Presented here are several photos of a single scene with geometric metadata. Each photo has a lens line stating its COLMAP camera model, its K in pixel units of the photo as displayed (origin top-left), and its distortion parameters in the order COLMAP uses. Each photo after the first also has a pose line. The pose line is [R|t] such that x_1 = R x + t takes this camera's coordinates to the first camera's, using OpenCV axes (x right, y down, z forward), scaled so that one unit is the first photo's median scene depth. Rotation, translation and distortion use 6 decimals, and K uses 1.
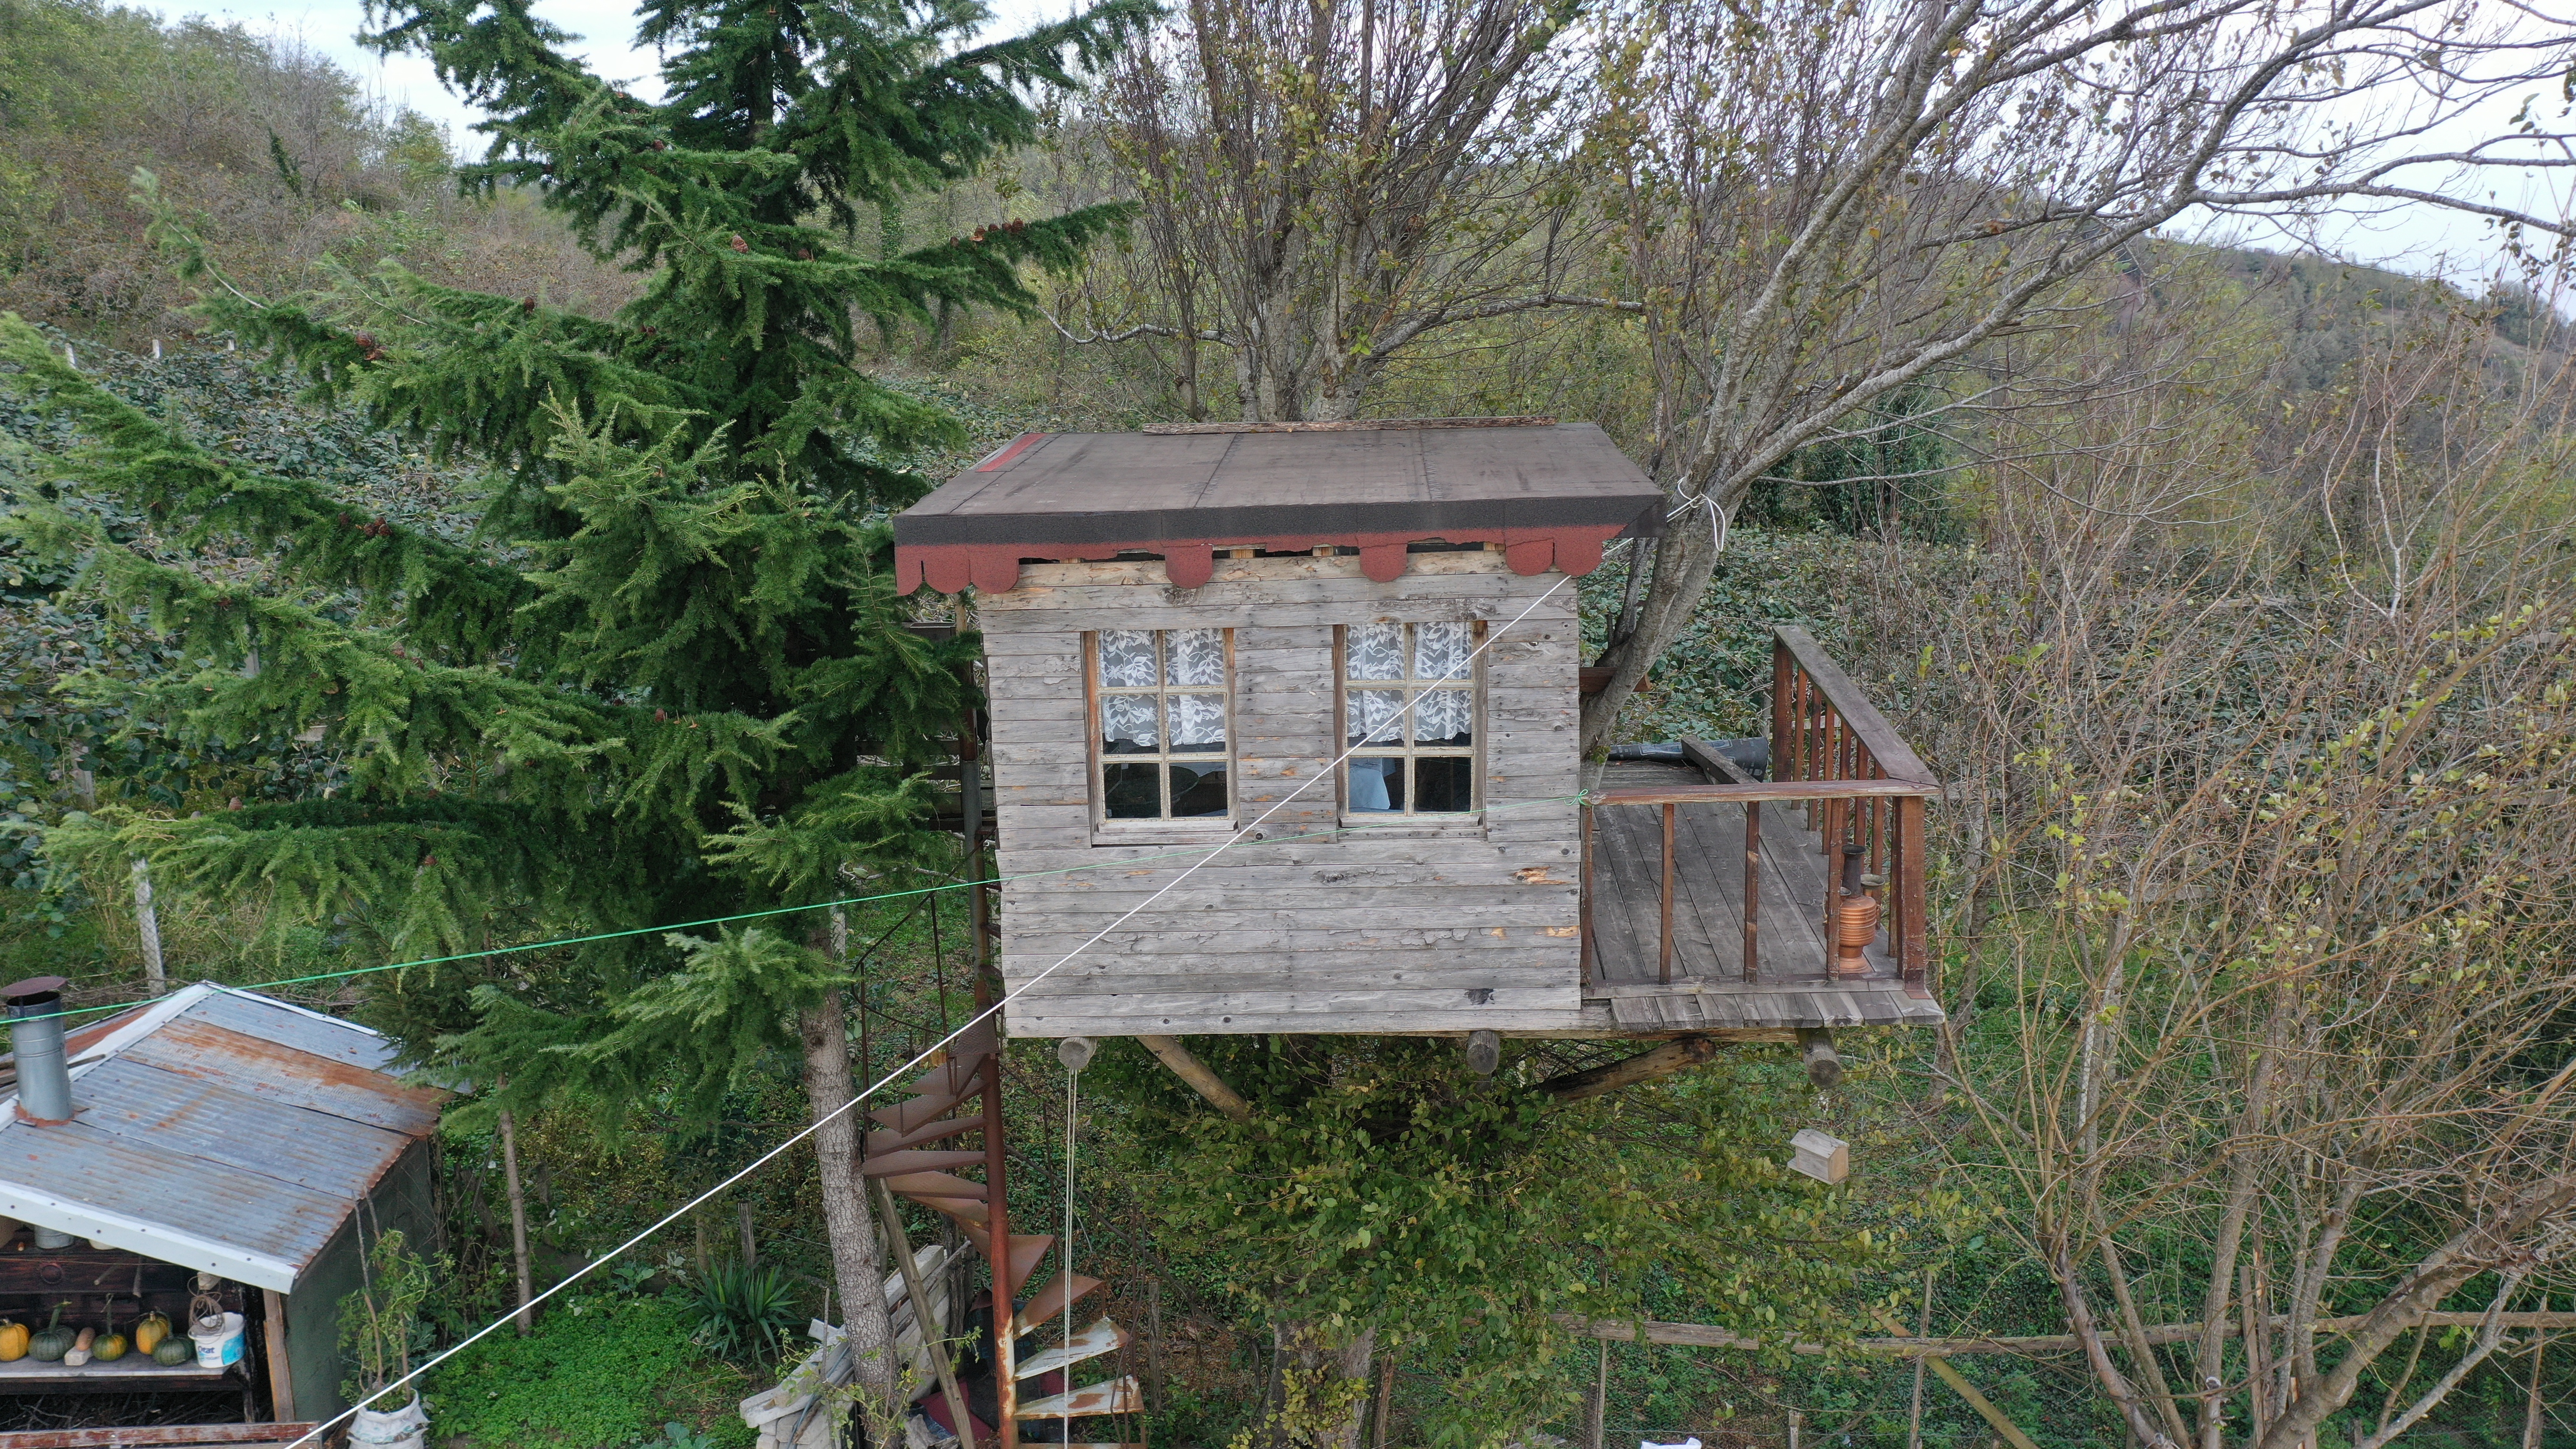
lens RADIAL K [[2080.3, 0, 1295.1], [0, 2080.3, 713.8], [0, 0, 1]] dist [0.012950, 0.014845]
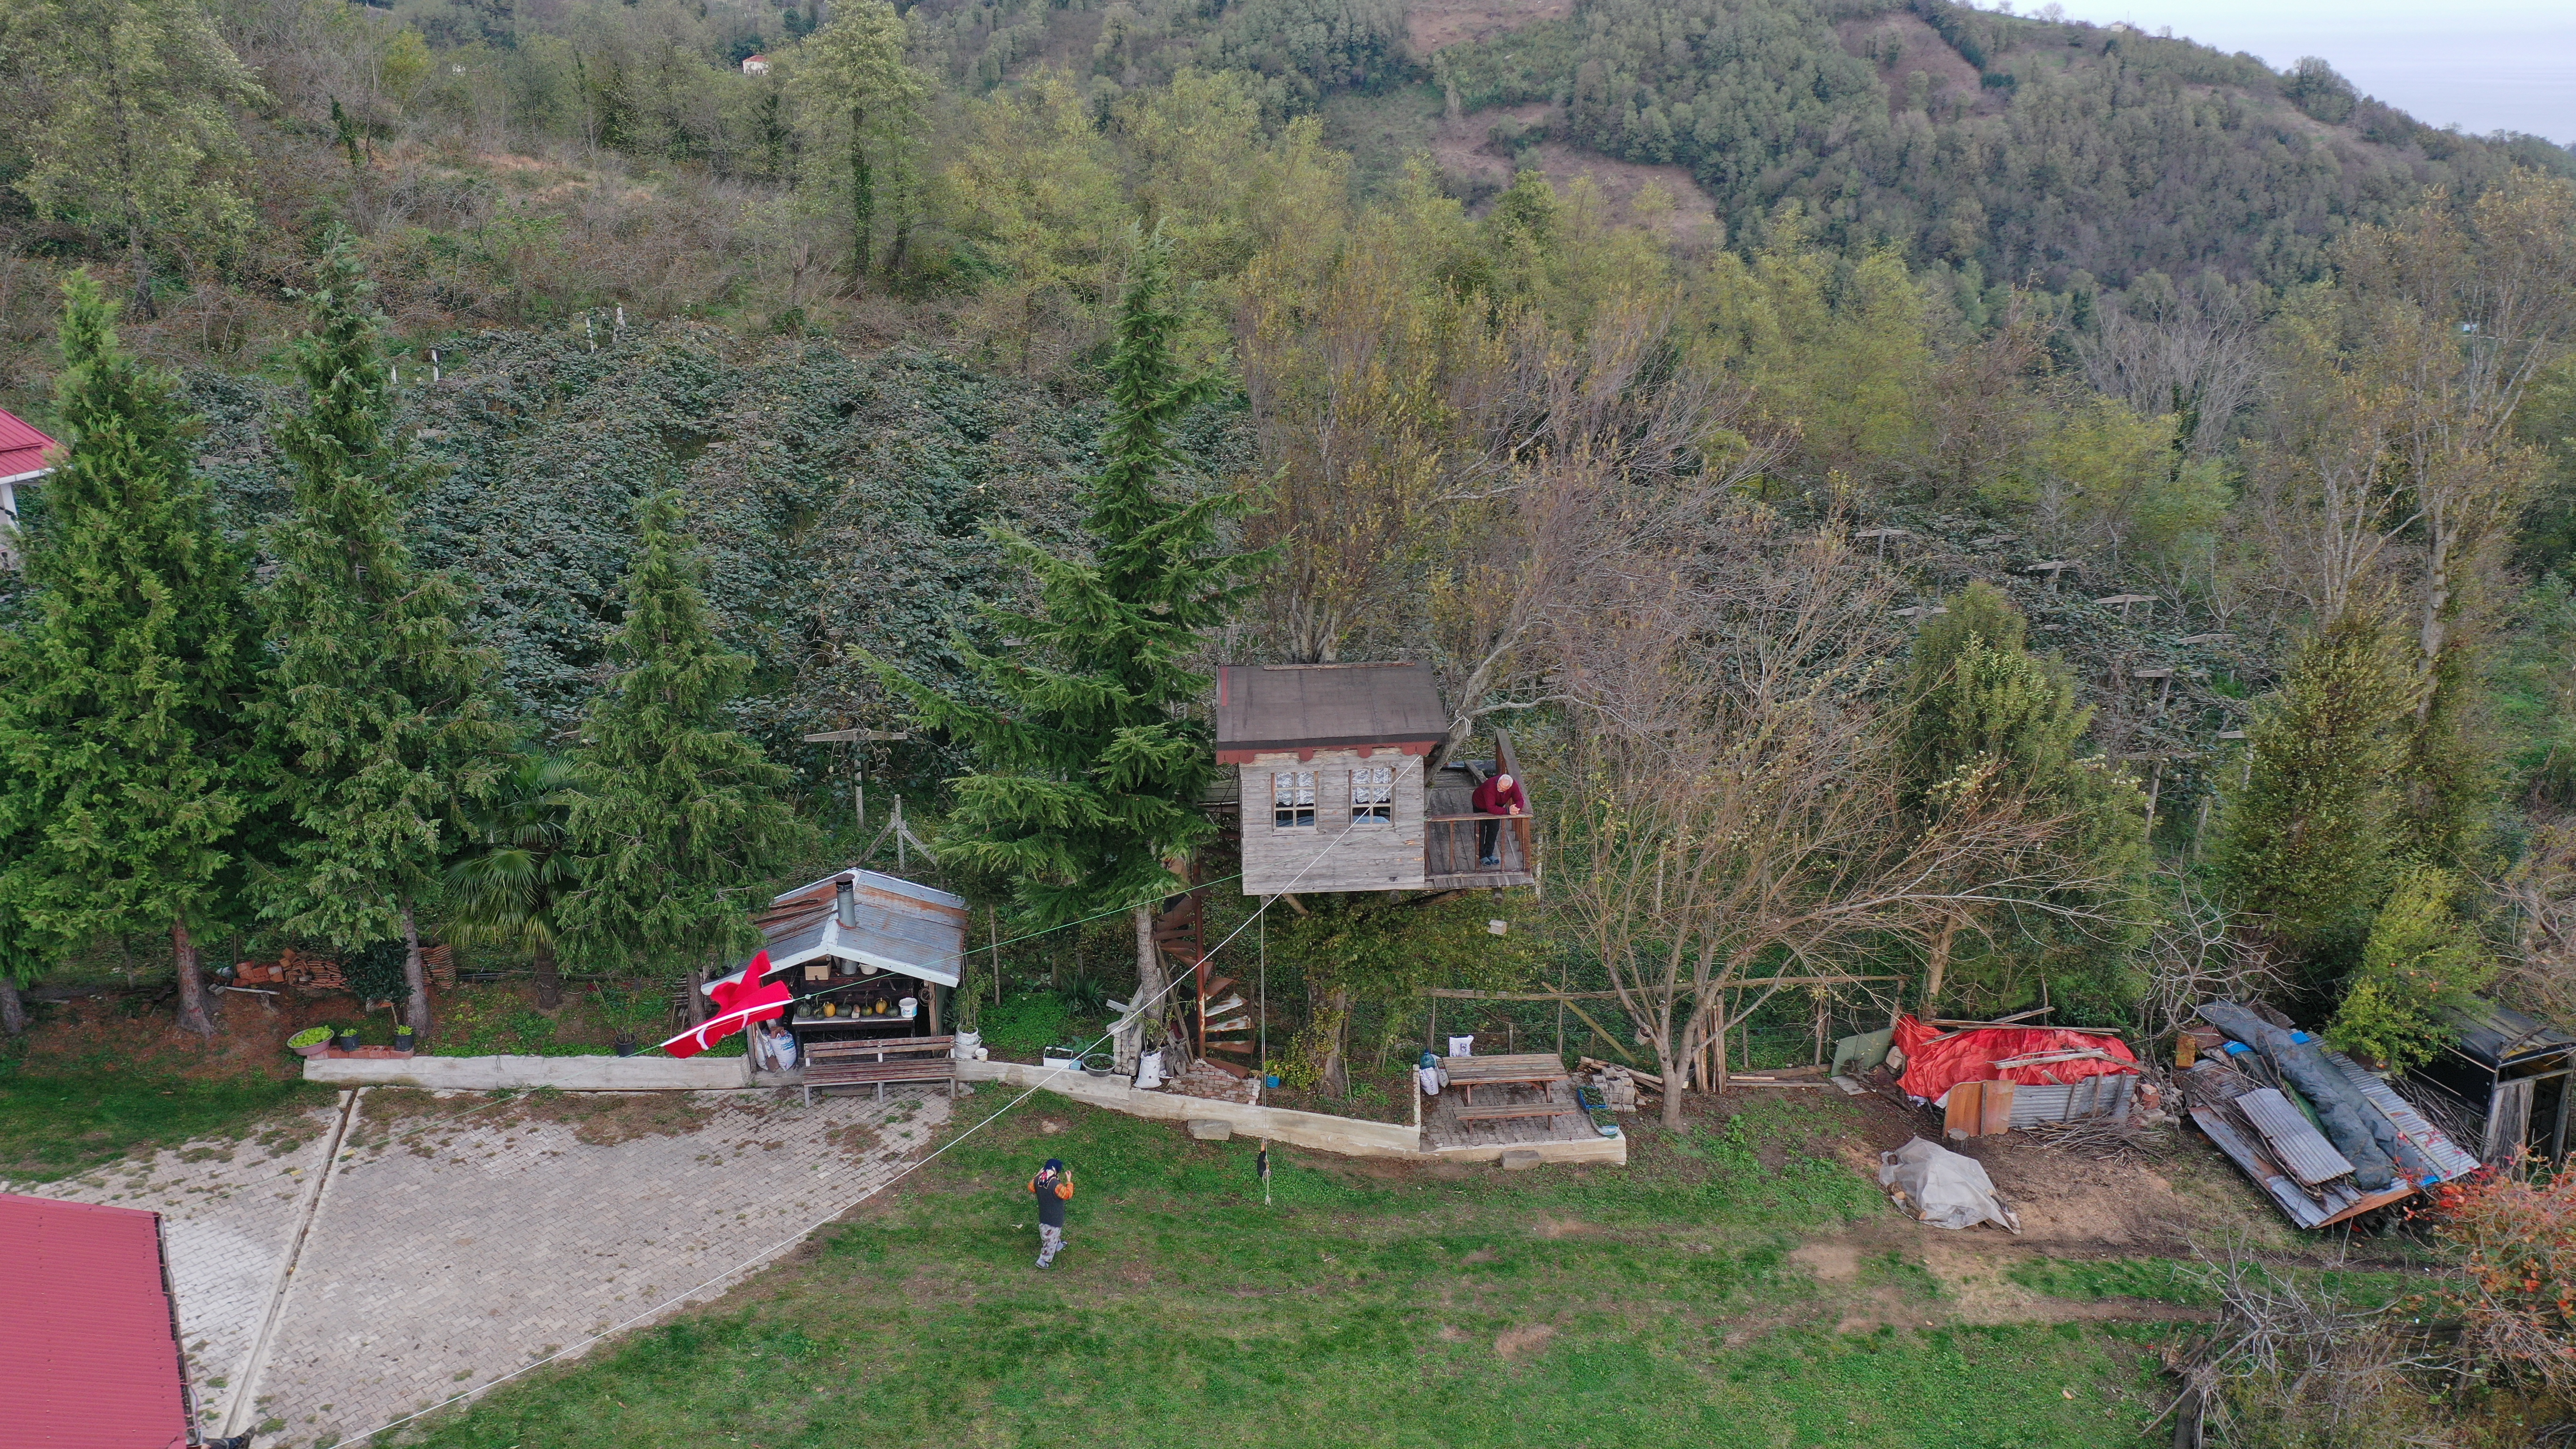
lens RADIAL K [[2080.3, 0, 1306.2], [0, 2080.3, 715.2], [0, 0, 1]] dist [0.012950, 0.014845]
pose [[0.996821, -0.018880, 0.077405, -0.279522], [0.009912, 0.993357, 0.114645, -0.469721], [-0.079055, -0.113513, 0.990386, -2.069584]]
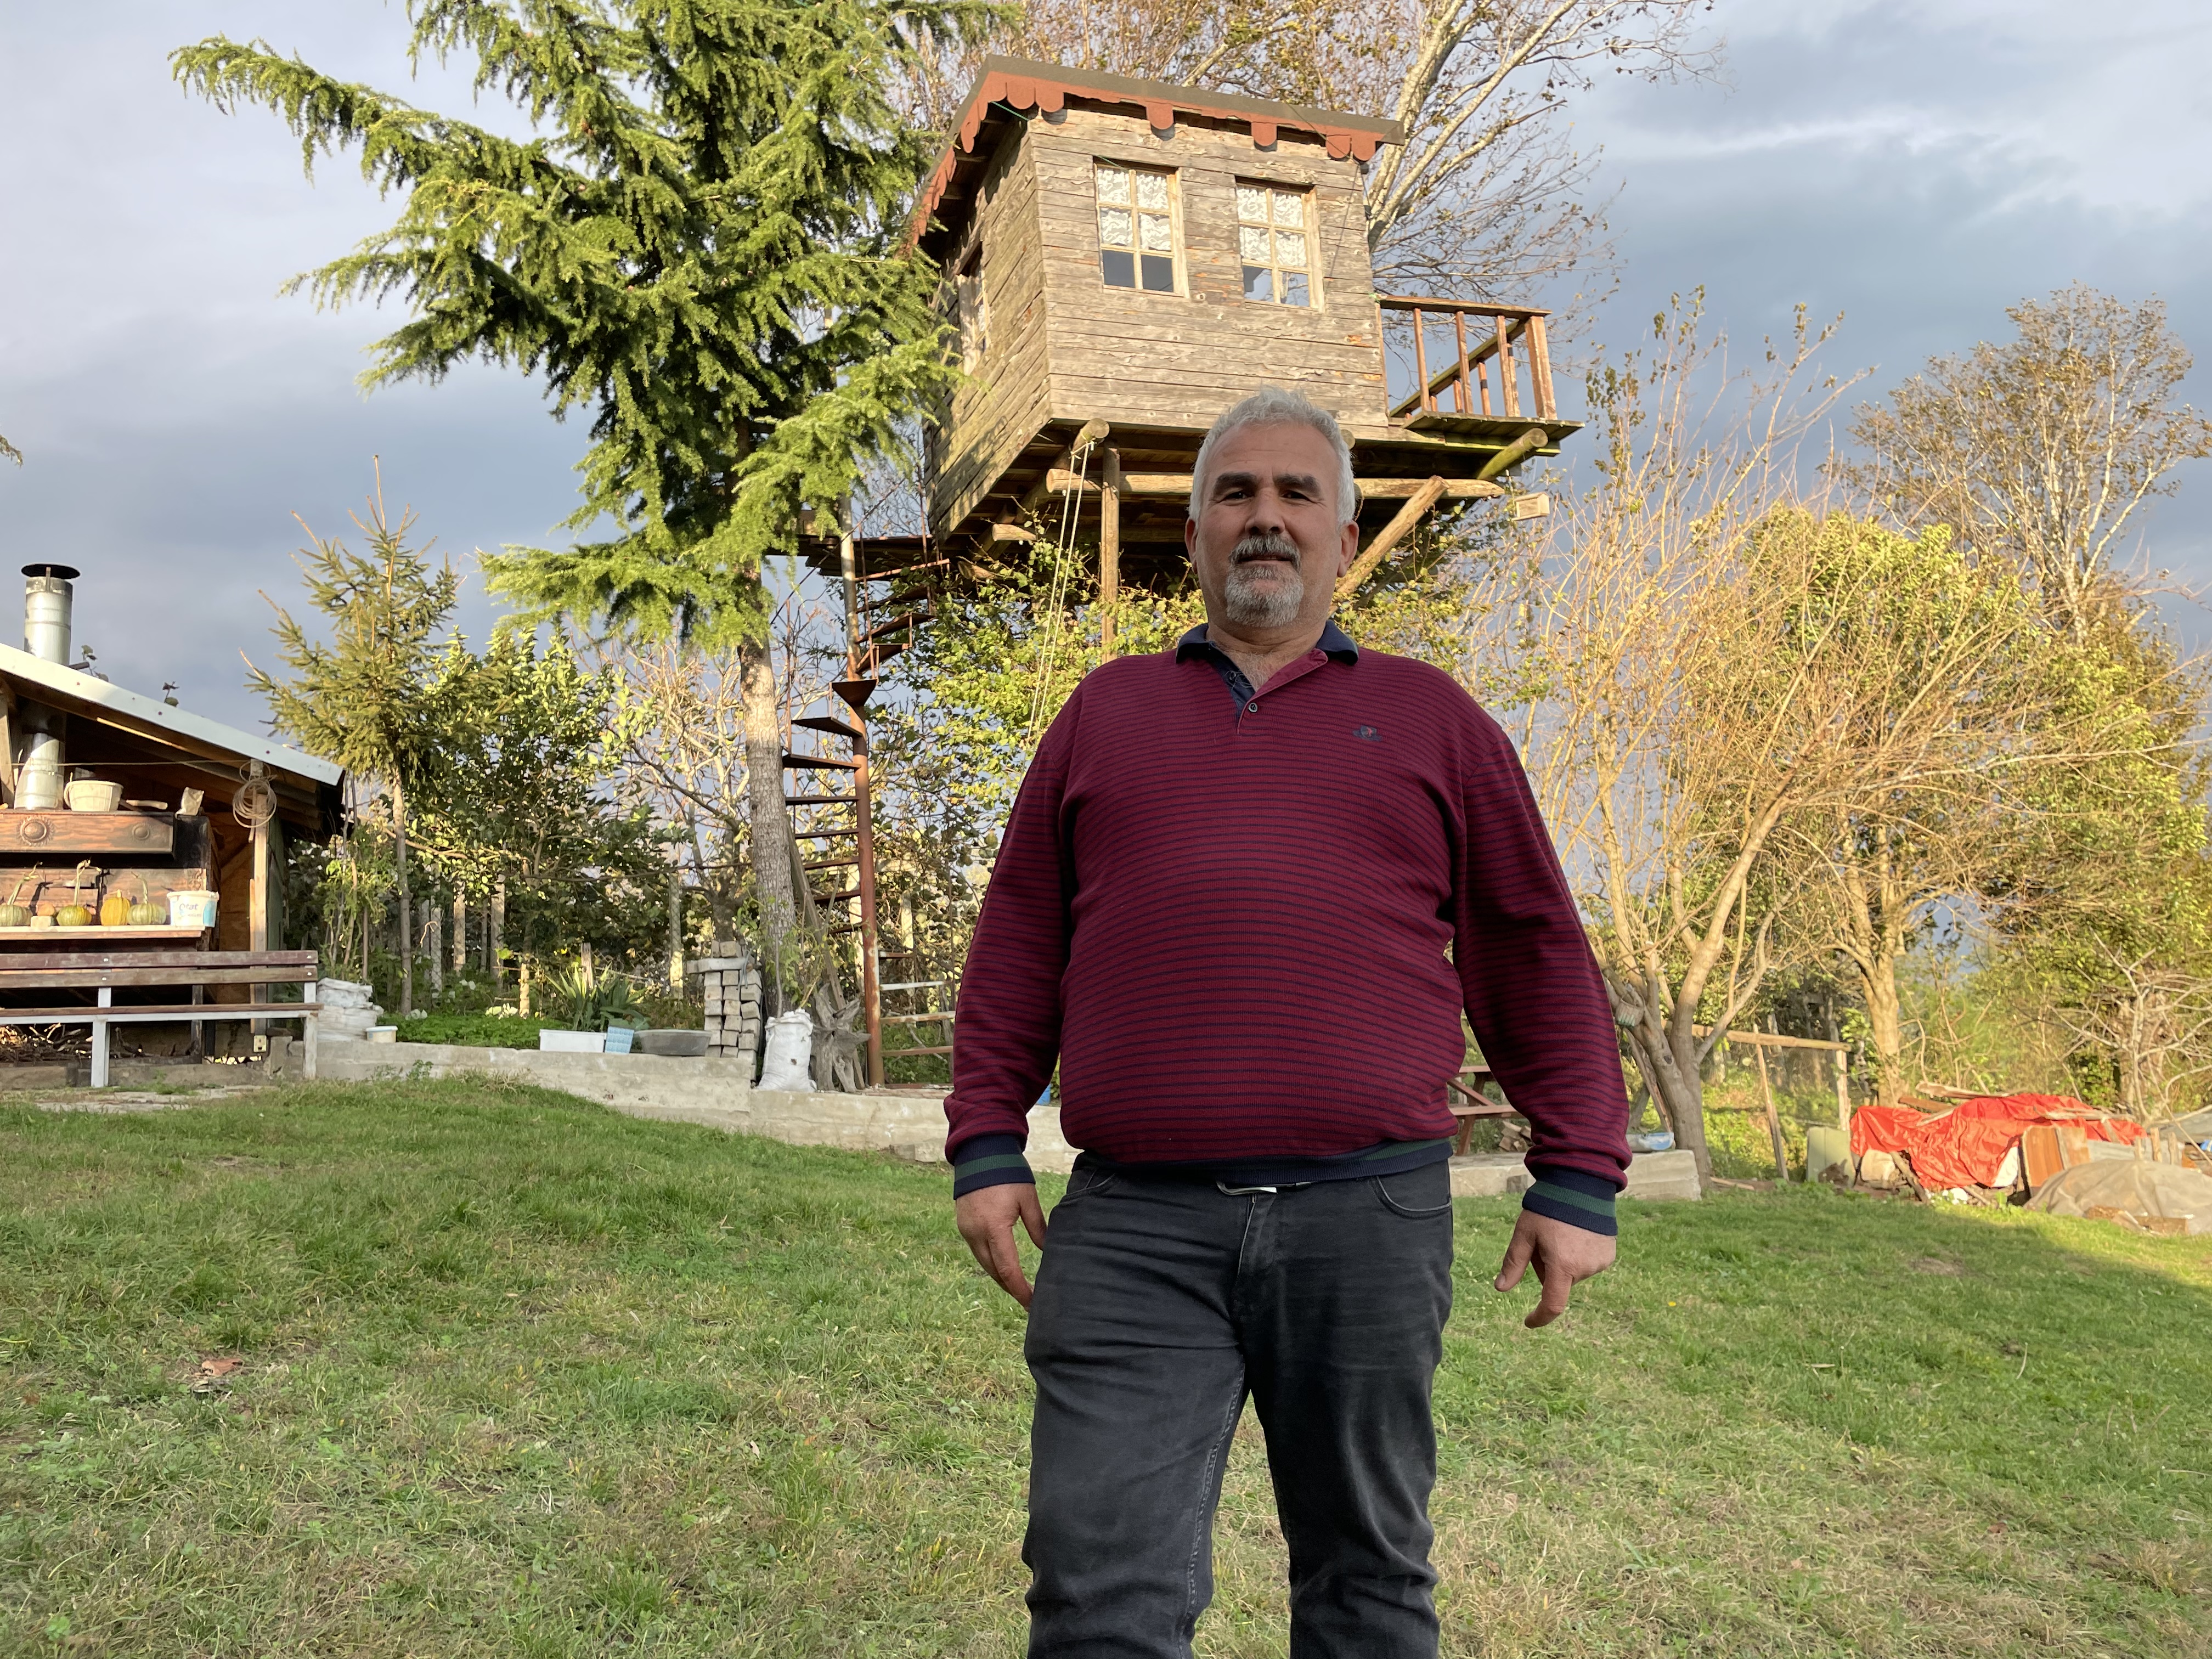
lens RADIAL K [[1705.4, 0, 1121.8], [0, 1705.4, 830.7], [0, 0, 1]] dist [0.071683, -0.082123]
pose [[0.921821, 0.003660, 0.387598, -0.550613], [0.139866, 0.929446, -0.341419, 0.833157], [-0.361501, 0.368939, 0.856271, 0.061396]]
